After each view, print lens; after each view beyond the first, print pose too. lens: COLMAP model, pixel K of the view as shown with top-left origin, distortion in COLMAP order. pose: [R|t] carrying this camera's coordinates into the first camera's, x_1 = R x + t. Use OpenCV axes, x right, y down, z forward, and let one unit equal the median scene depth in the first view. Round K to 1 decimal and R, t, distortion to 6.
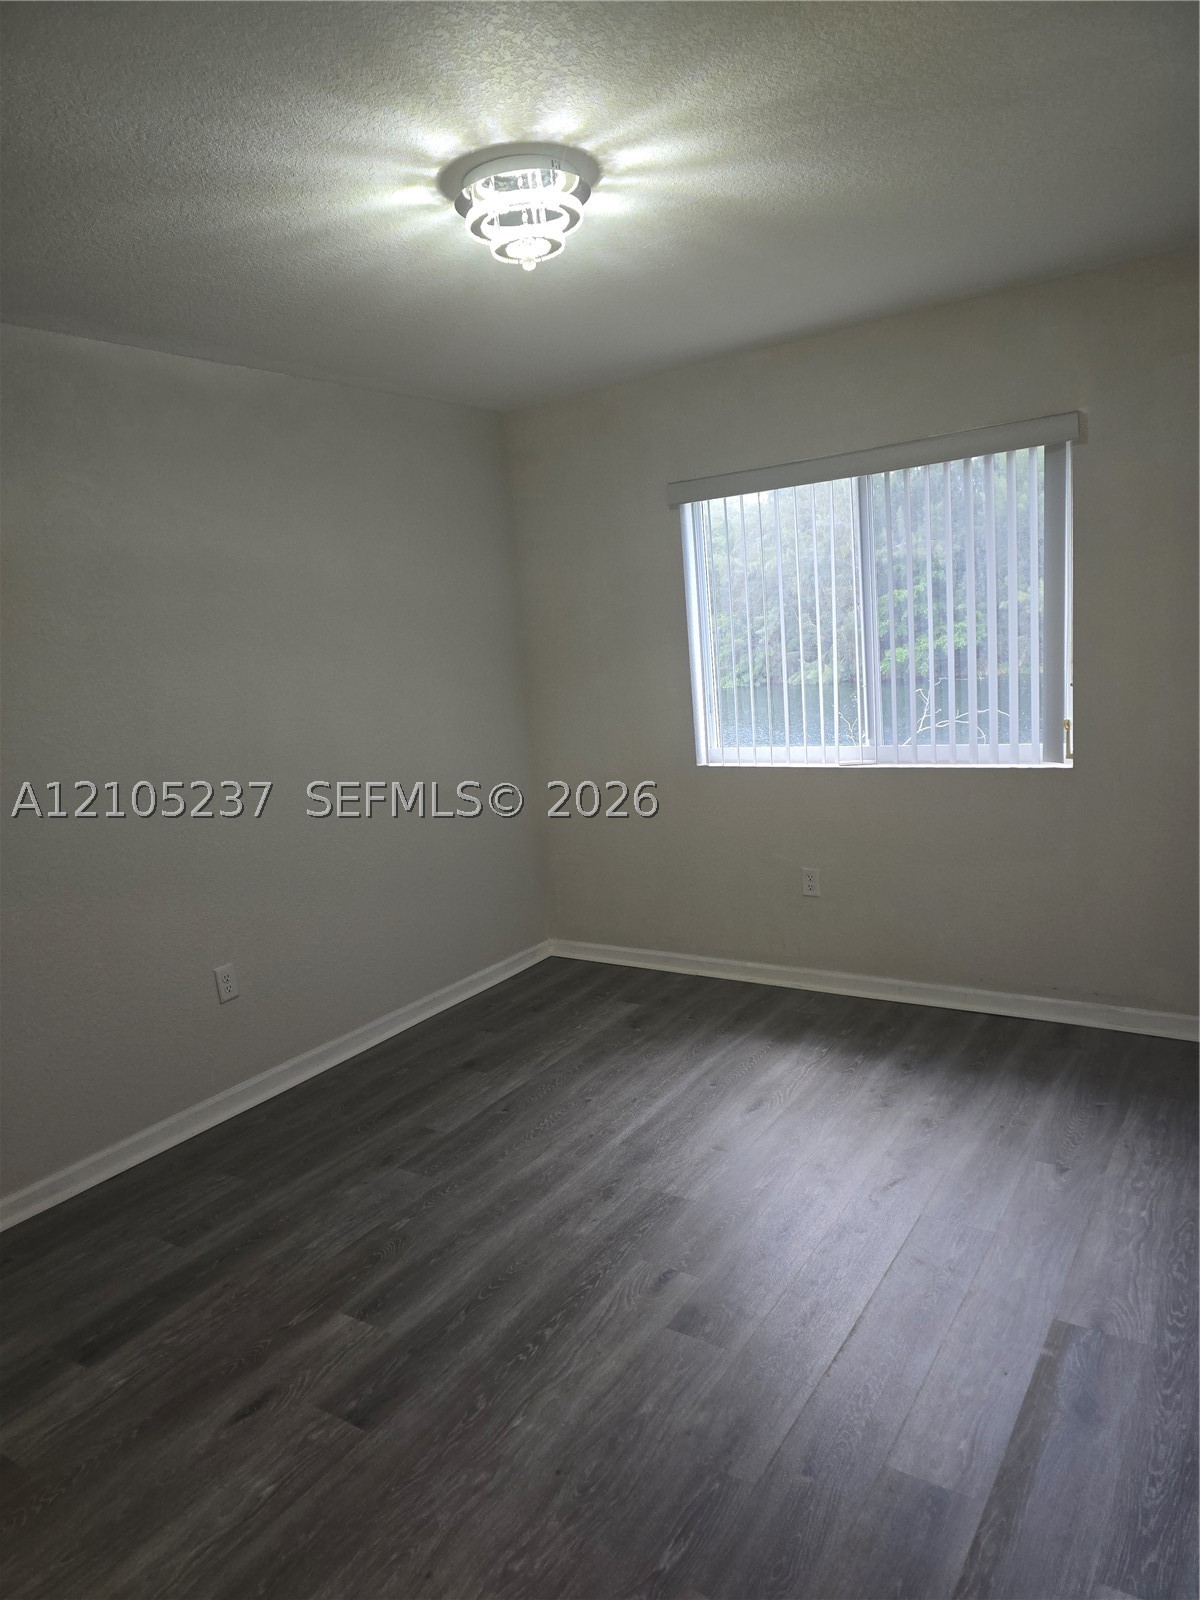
lens RADIAL K [[1073.3, 0, 598.6], [0, 1073.3, 799.5], [0, 0, 1]] dist [0.041709, -0.041132]
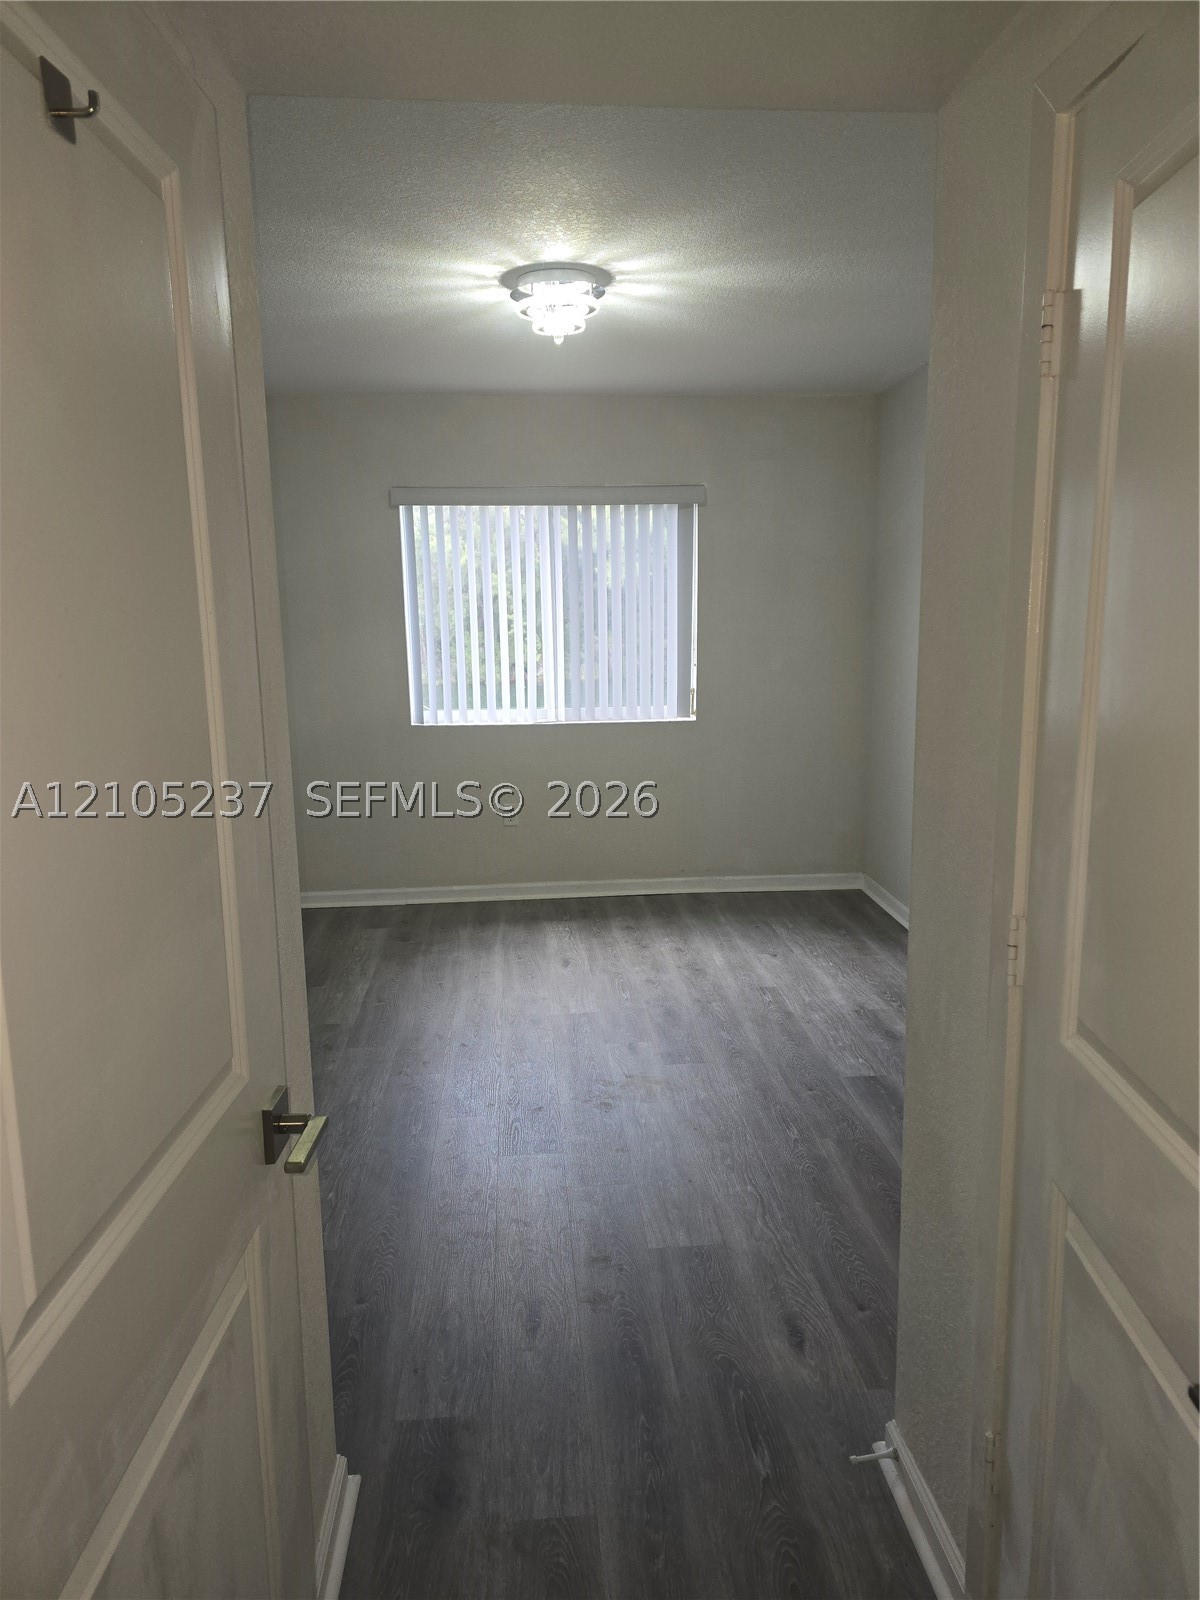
lens RADIAL K [[1073.3, 0, 602.4], [0, 1073.3, 801.4], [0, 0, 1]] dist [0.041709, -0.041132]
pose [[0.789248, -0.046040, 0.612346, -0.586162], [0.050703, 0.998666, 0.009735, 0.062512], [-0.611978, 0.023365, 0.790530, -0.100512]]
